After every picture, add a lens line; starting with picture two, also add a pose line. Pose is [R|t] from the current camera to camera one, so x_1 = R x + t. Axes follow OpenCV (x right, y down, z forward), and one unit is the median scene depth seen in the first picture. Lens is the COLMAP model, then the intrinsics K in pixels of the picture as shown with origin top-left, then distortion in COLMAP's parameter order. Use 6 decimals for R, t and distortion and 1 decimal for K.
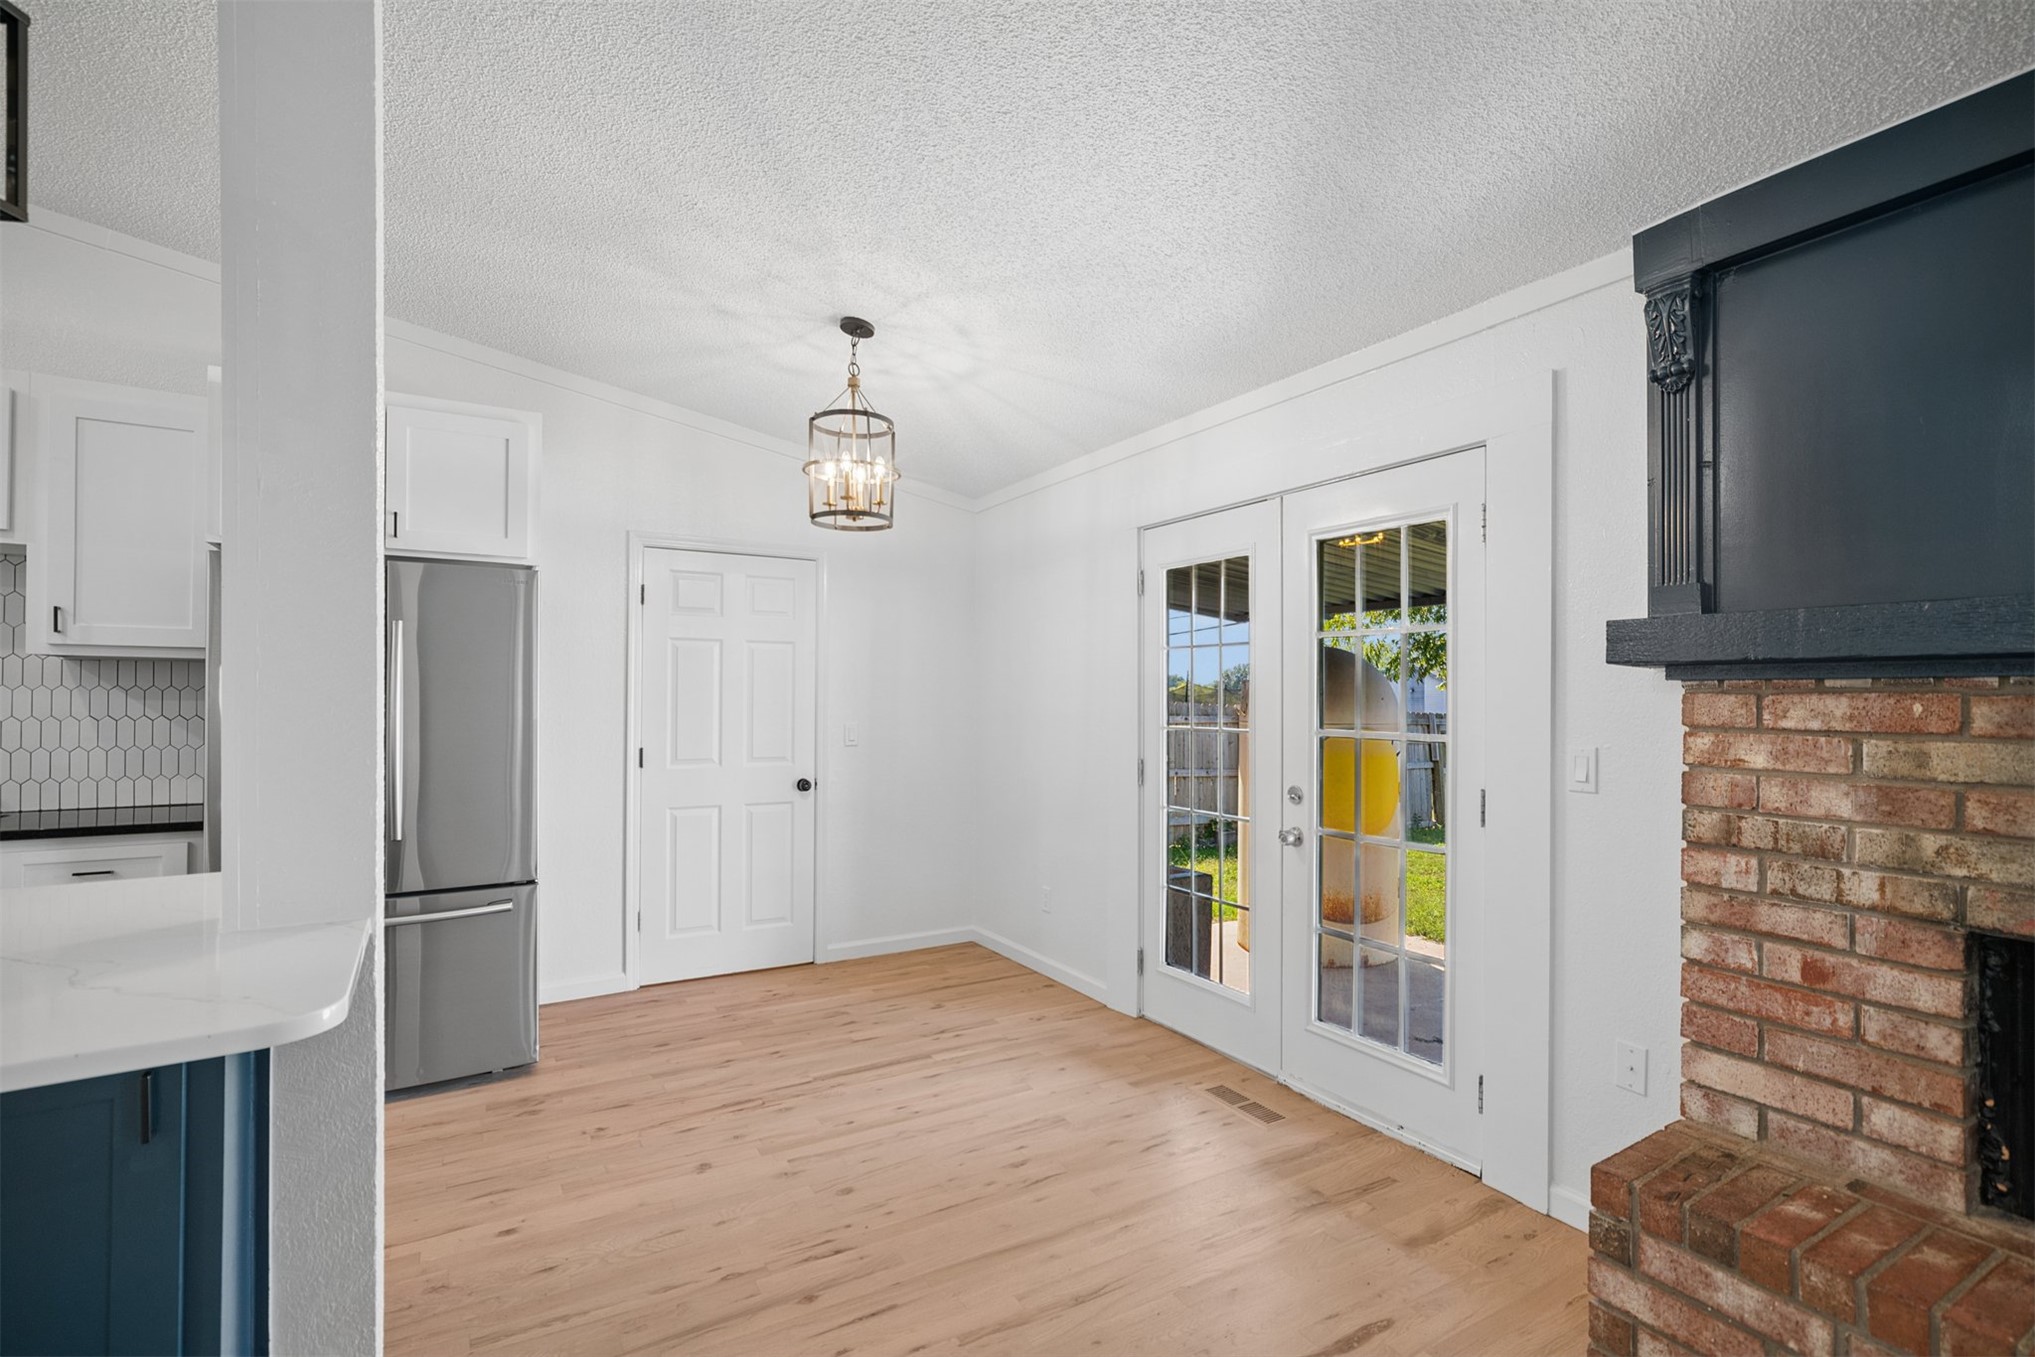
lens RADIAL K [[942.4, 0, 1012.5], [0, 942.4, 686.2], [0, 0, 1]] dist [-0.016949, 0.009921]
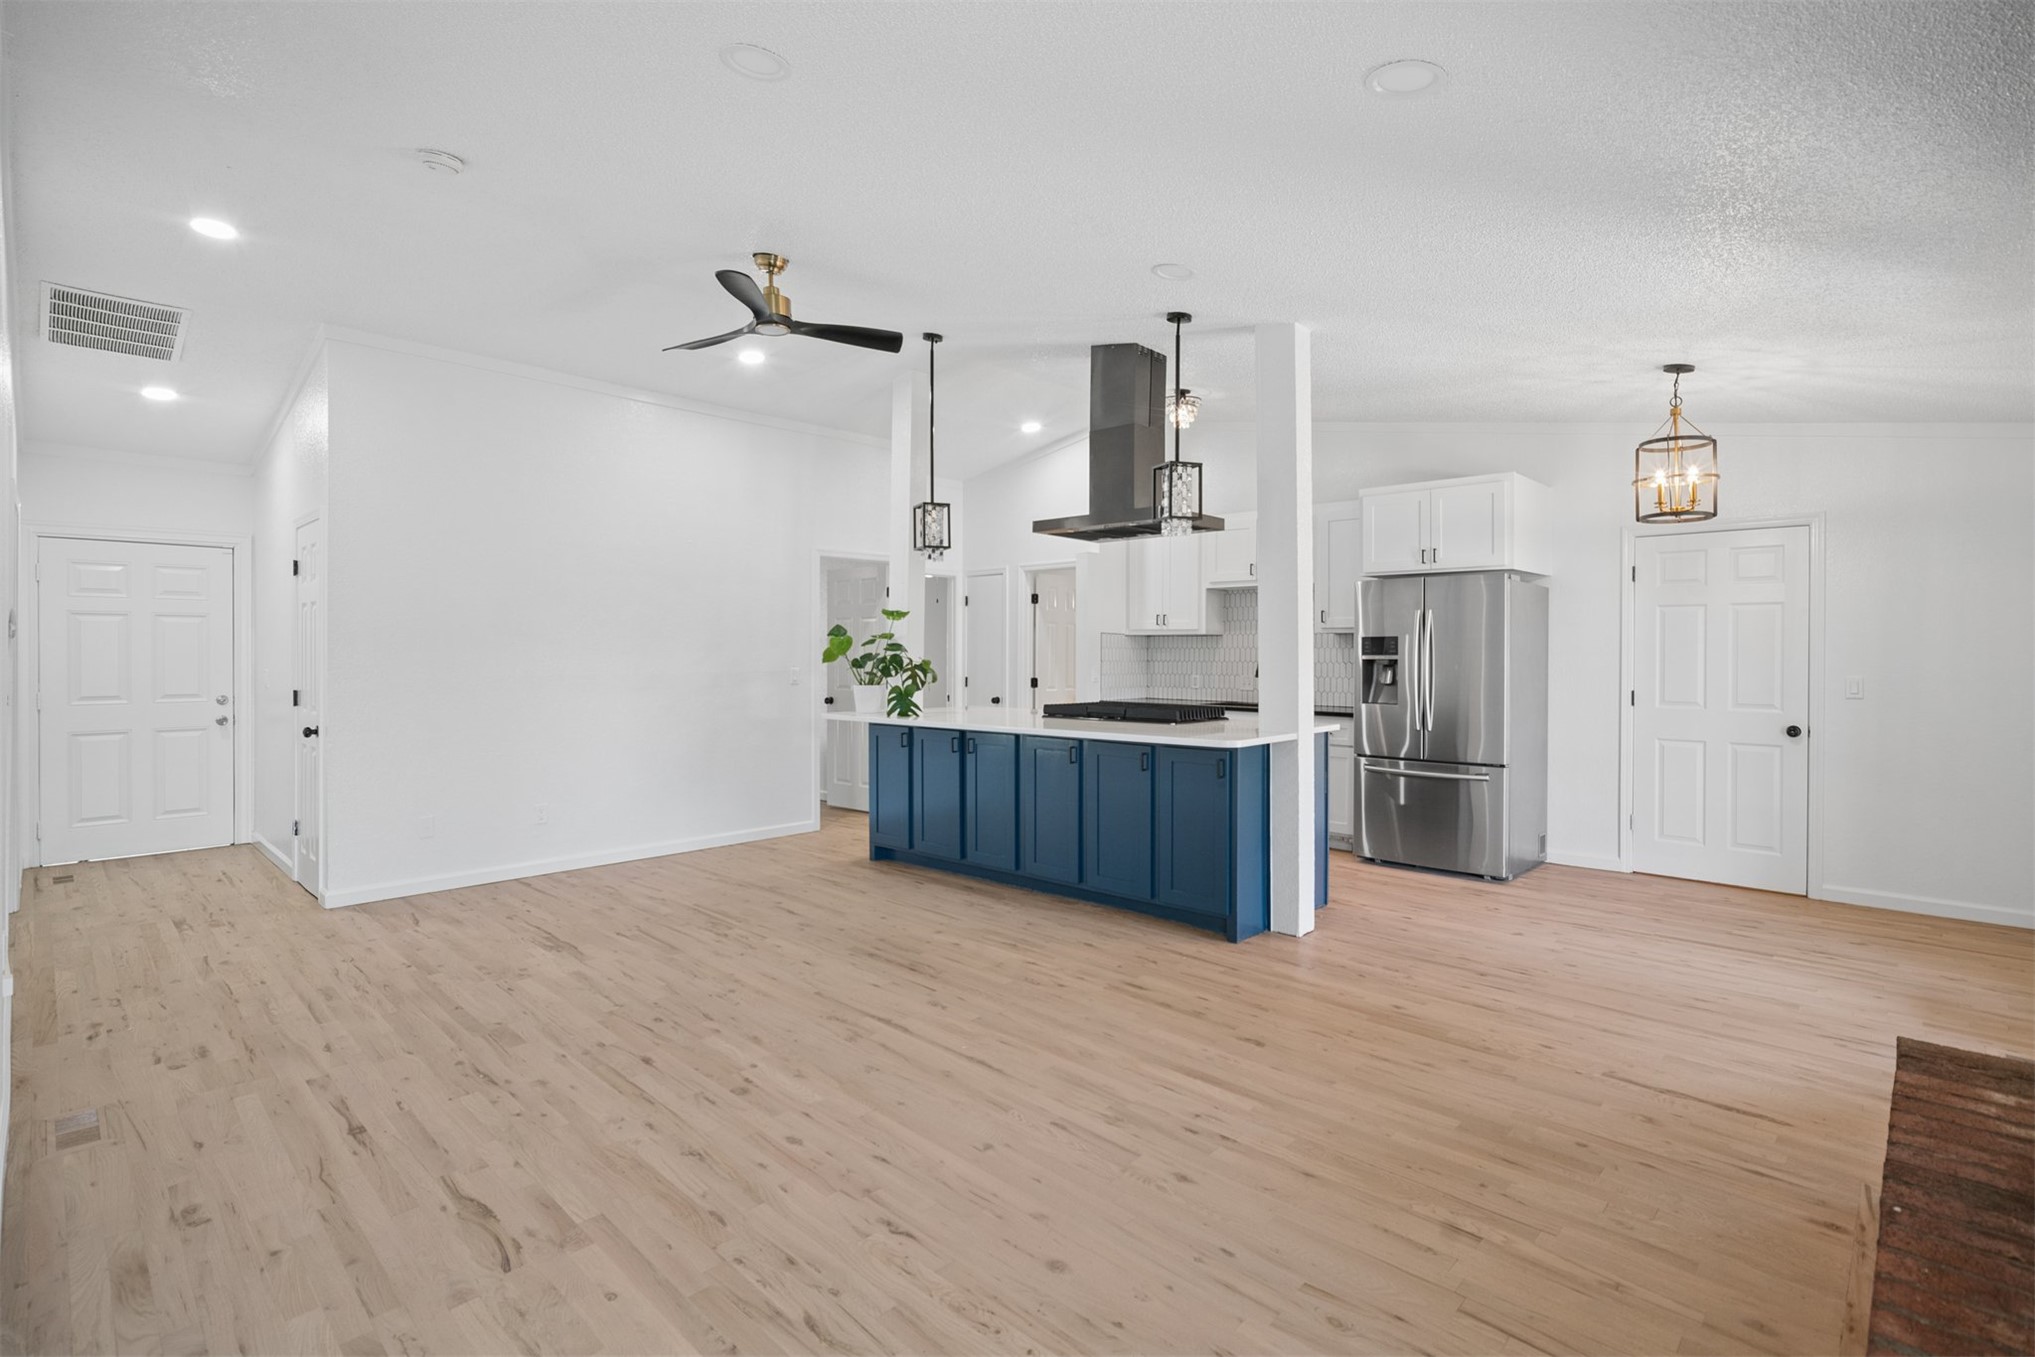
lens RADIAL K [[942.4, 0, 1022.1], [0, 942.4, 663.0], [0, 0, 1]] dist [-0.016949, 0.009921]
pose [[0.266578, 0.008646, -0.963775, 1.393739], [0.009722, 0.999885, 0.011659, 0.006901], [0.963764, -0.012478, 0.266463, -0.381307]]
